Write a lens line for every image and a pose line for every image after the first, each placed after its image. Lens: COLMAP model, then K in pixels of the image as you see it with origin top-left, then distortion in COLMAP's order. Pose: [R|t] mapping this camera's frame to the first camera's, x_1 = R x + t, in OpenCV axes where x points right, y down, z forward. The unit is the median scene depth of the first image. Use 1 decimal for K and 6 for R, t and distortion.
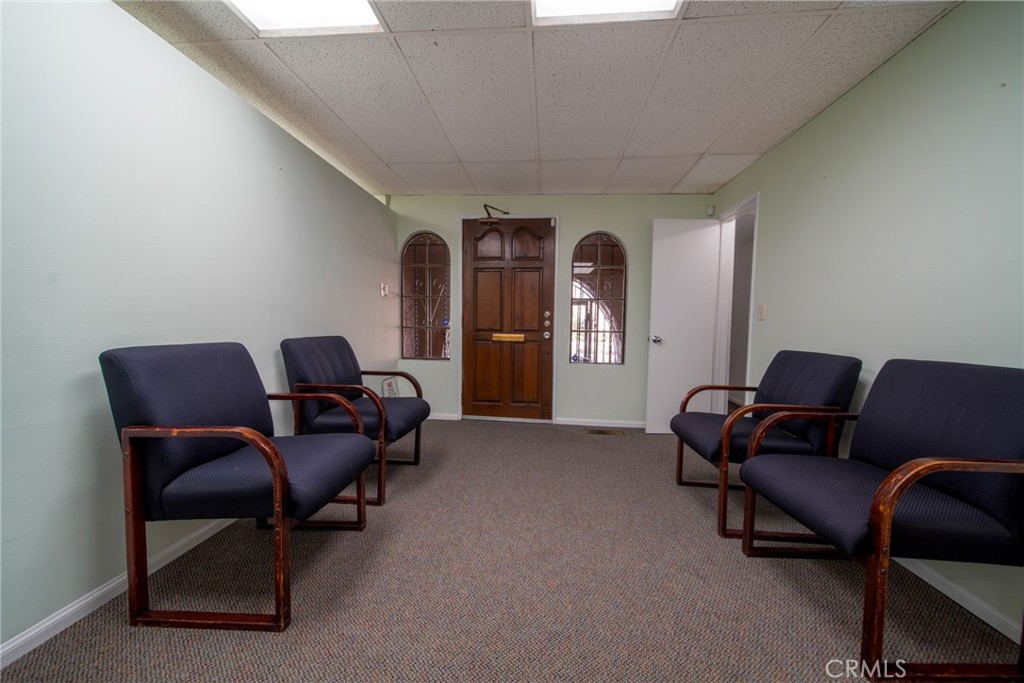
lens RADIAL K [[358.4, 0, 515.1], [0, 358.4, 342.2], [0, 0, 1]] dist [-0.009014, -0.000012]
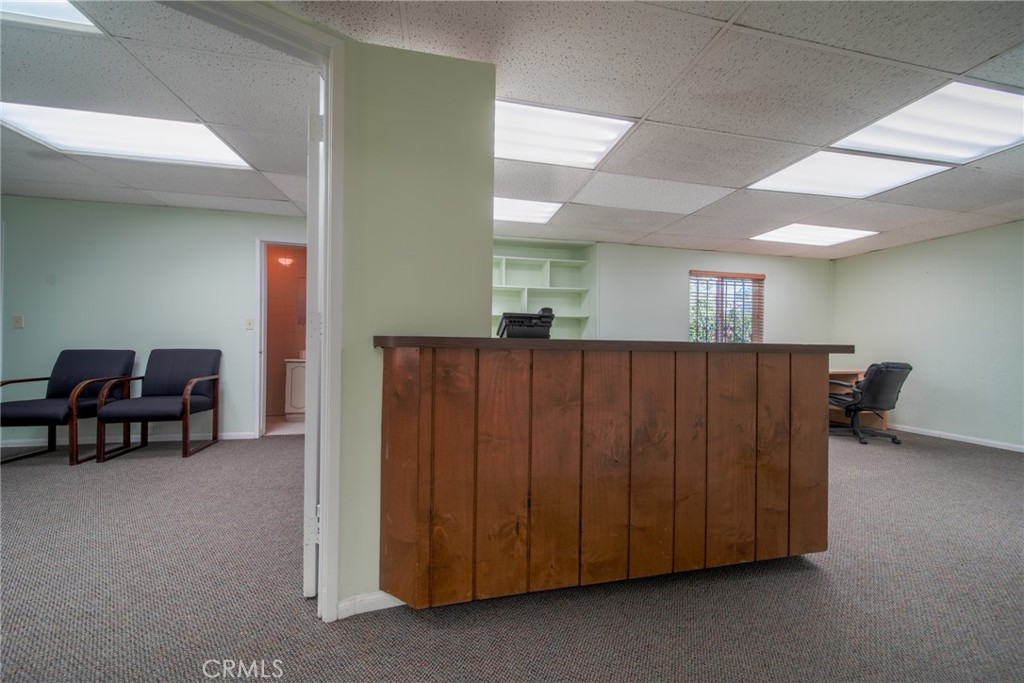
lens RADIAL K [[358.4, 0, 515.1], [0, 358.4, 342.2], [0, 0, 1]] dist [-0.009014, -0.000012]
pose [[-0.285483, -0.013967, 0.958282, -1.363979], [0.031435, 0.999219, 0.023929, 0.017481], [-0.957868, 0.036955, -0.284821, -0.415698]]
